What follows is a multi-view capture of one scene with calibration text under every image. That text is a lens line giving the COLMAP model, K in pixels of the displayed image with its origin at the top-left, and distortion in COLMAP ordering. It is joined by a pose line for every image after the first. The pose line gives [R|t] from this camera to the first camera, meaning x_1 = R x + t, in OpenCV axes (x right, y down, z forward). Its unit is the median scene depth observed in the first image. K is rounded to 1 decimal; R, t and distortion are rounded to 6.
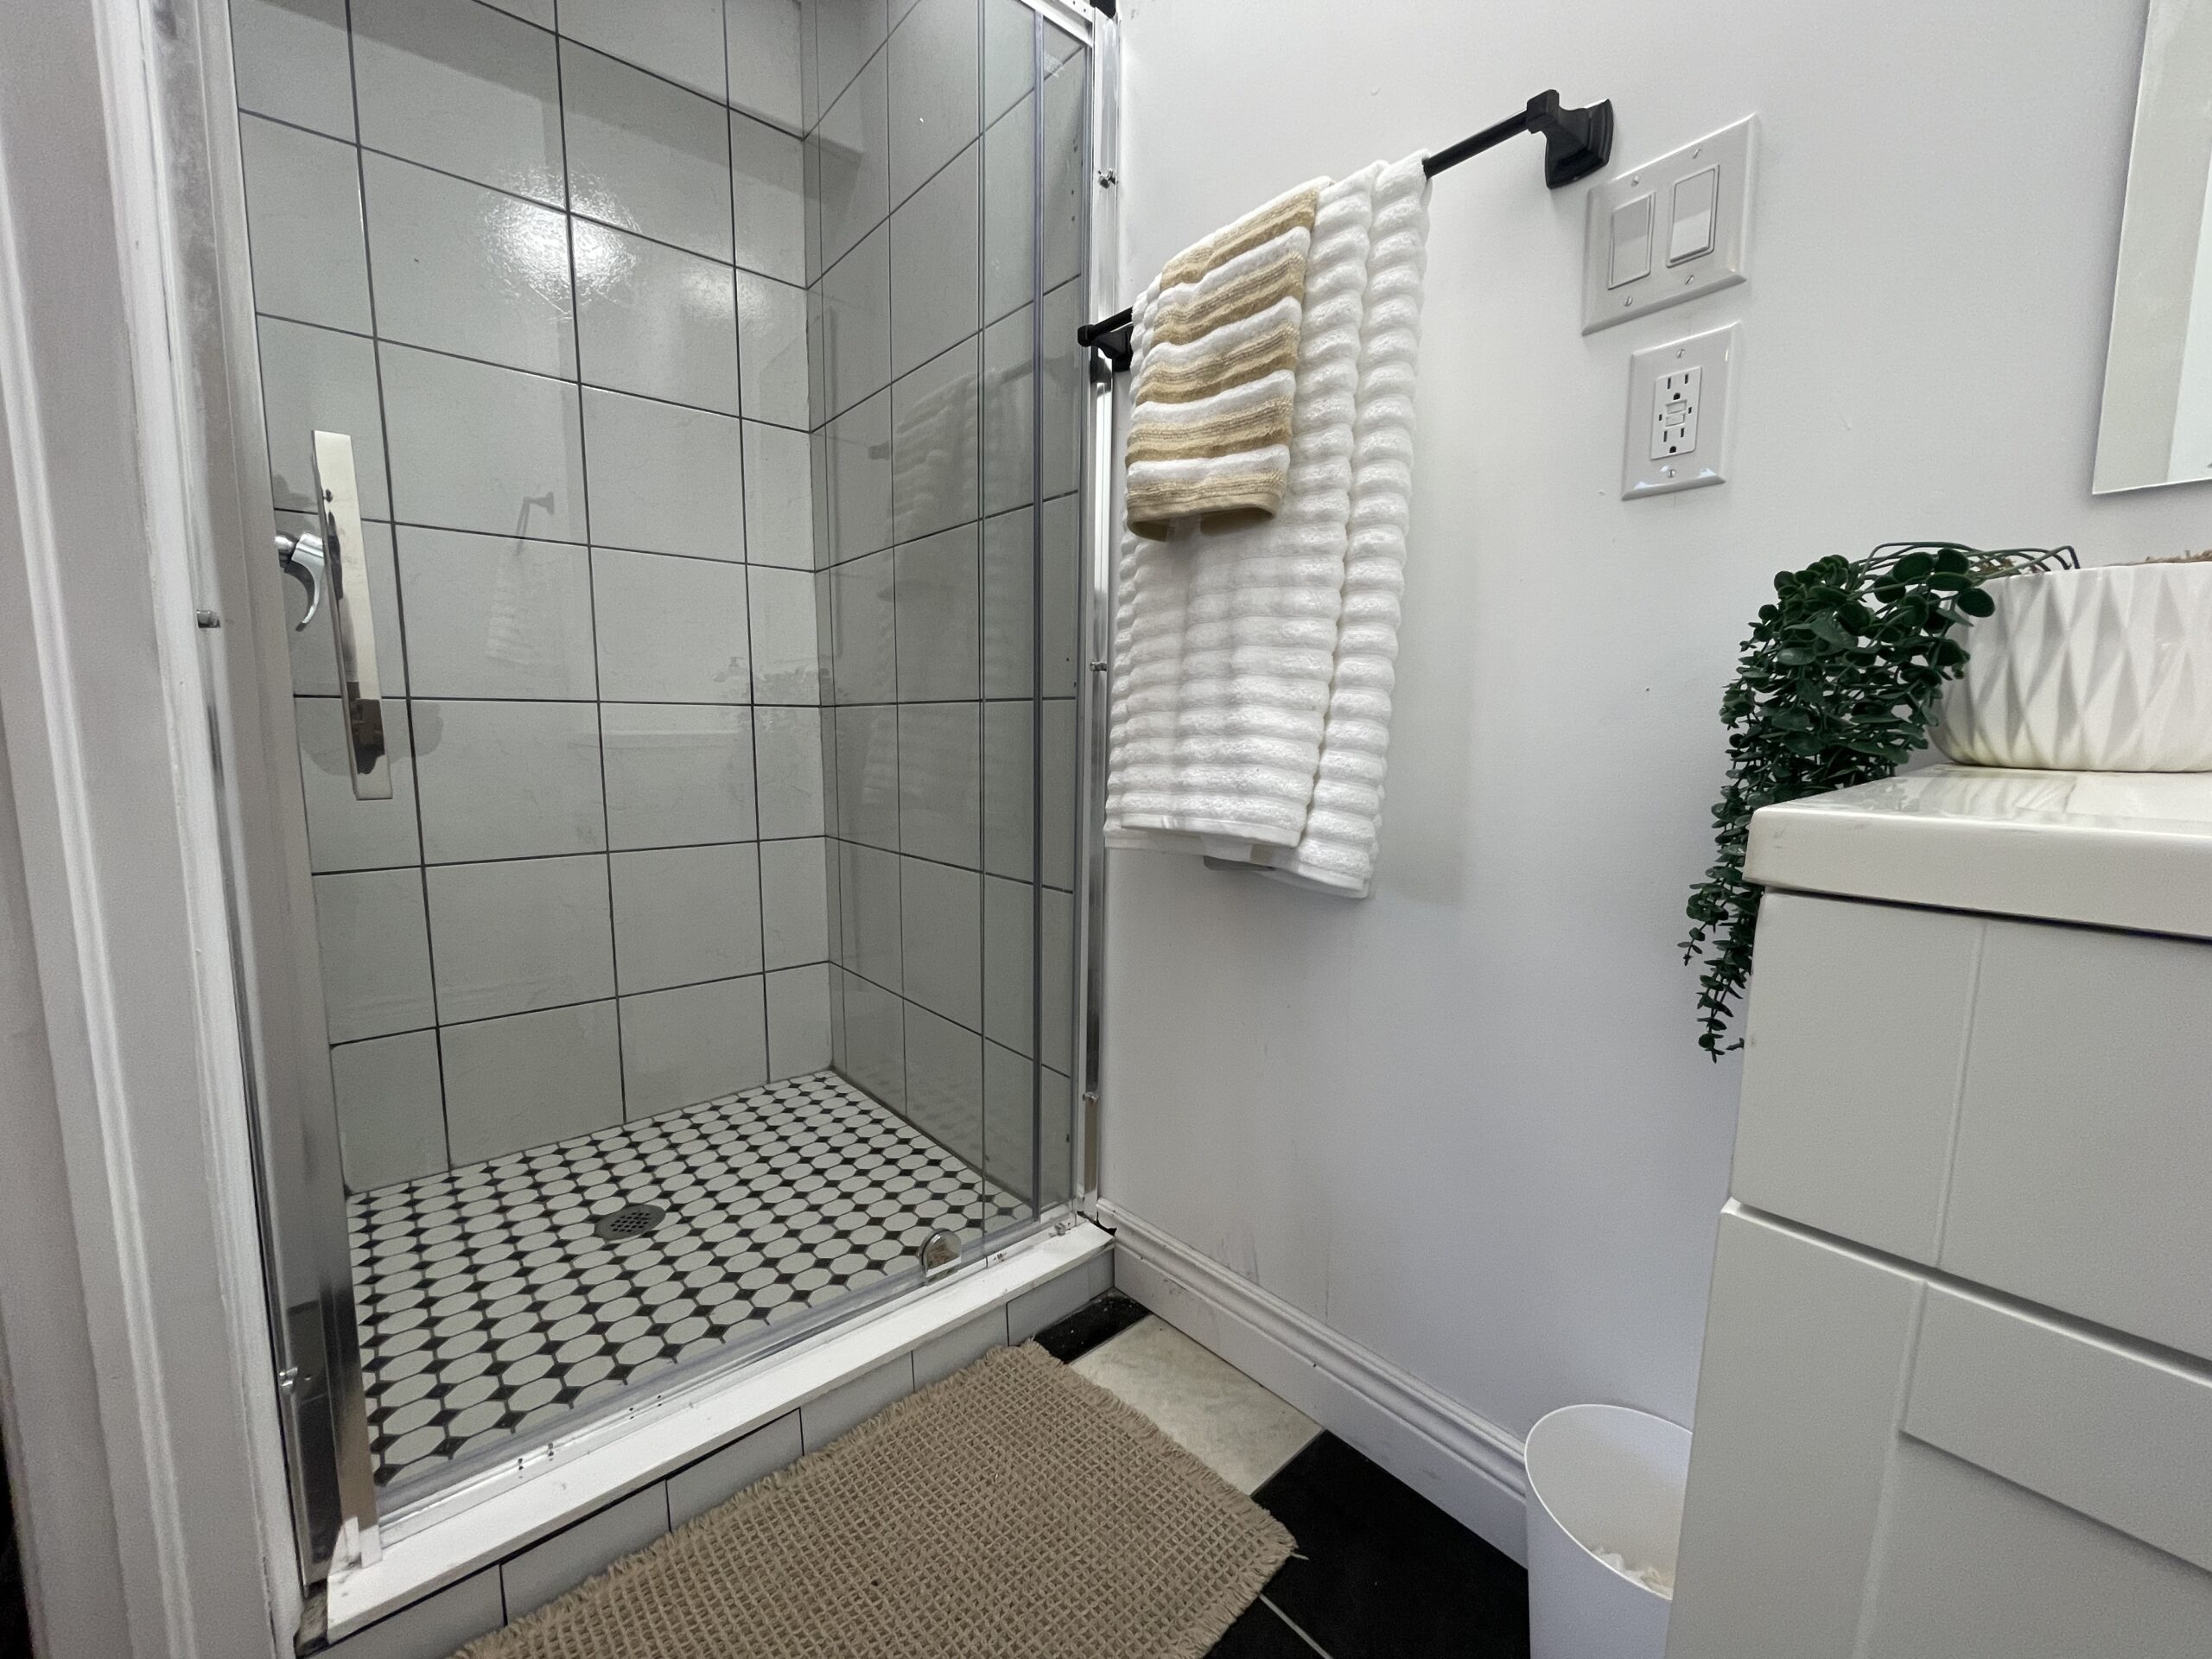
lens RADIAL K [[890.1, 0, 1096.3], [0, 890.1, 833.9], [0, 0, 1]] dist [-0.000860, 0.000228]
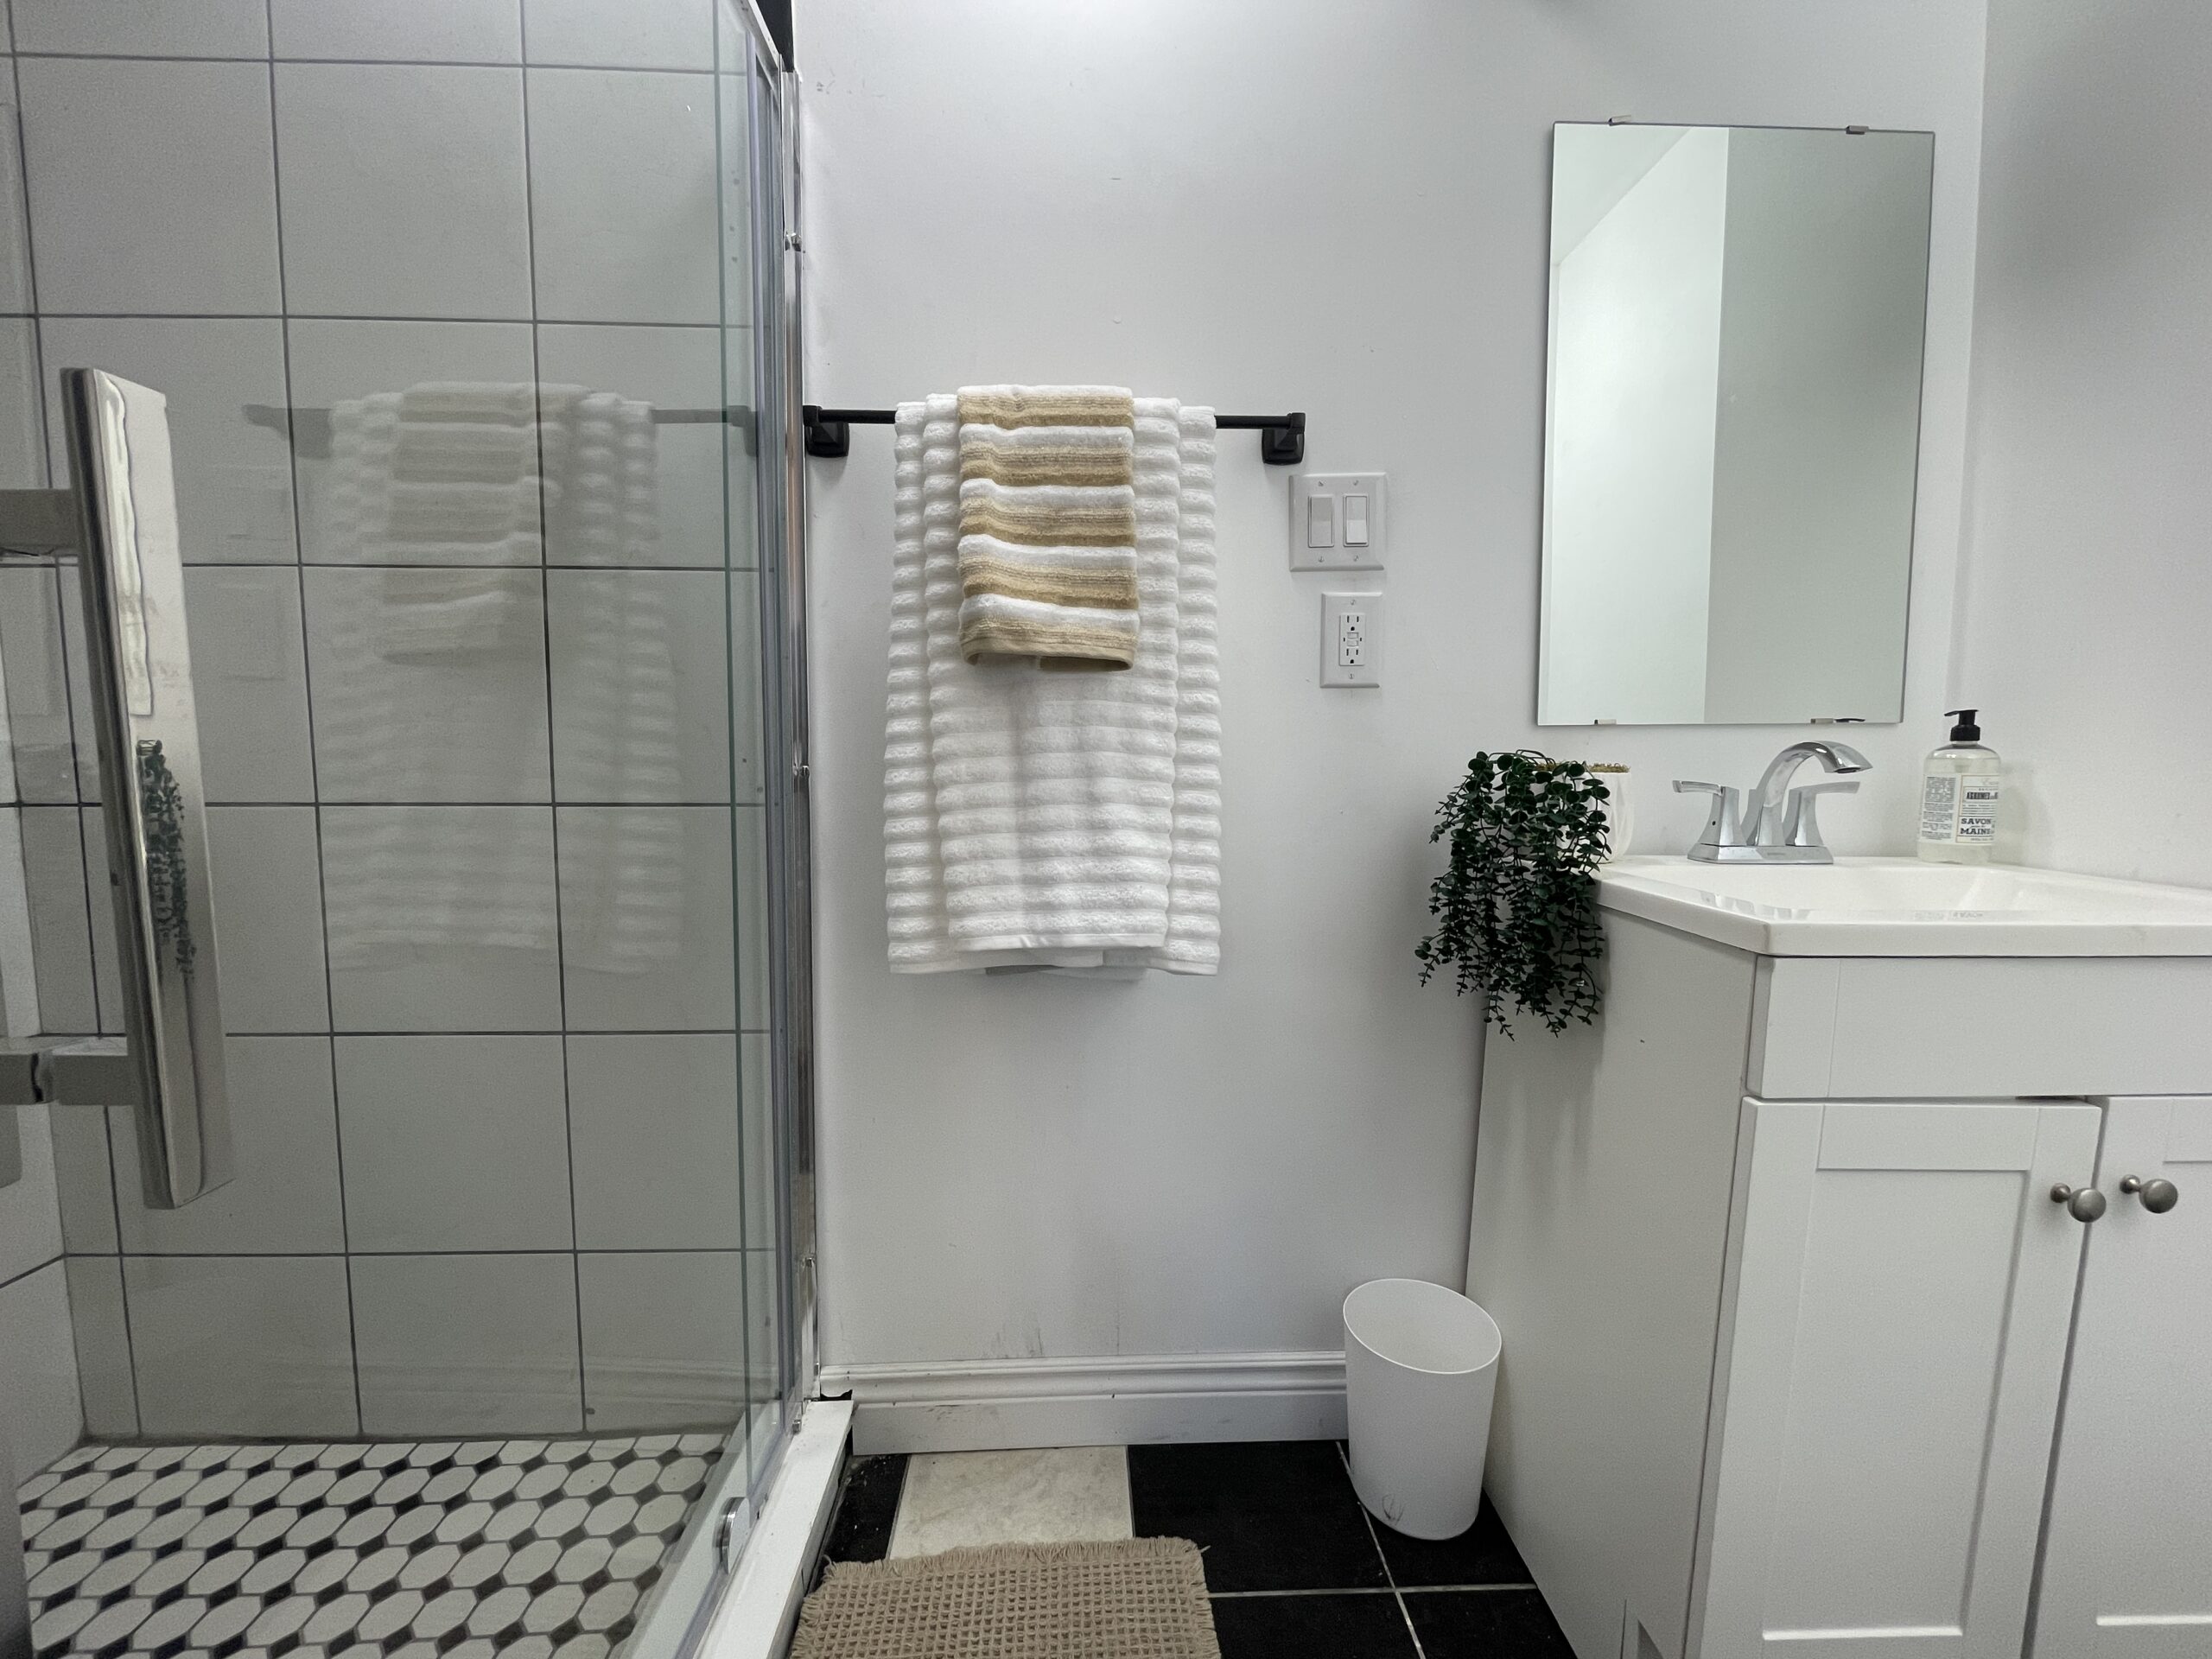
lens RADIAL K [[890.1, 0, 1099.9], [0, 890.1, 830.6], [0, 0, 1]] dist [-0.000860, 0.000228]
pose [[0.633601, -0.065352, 0.770895, -0.700430], [0.094735, 0.995481, 0.006528, -0.149882], [-0.767838, 0.068894, 0.636929, 0.290046]]
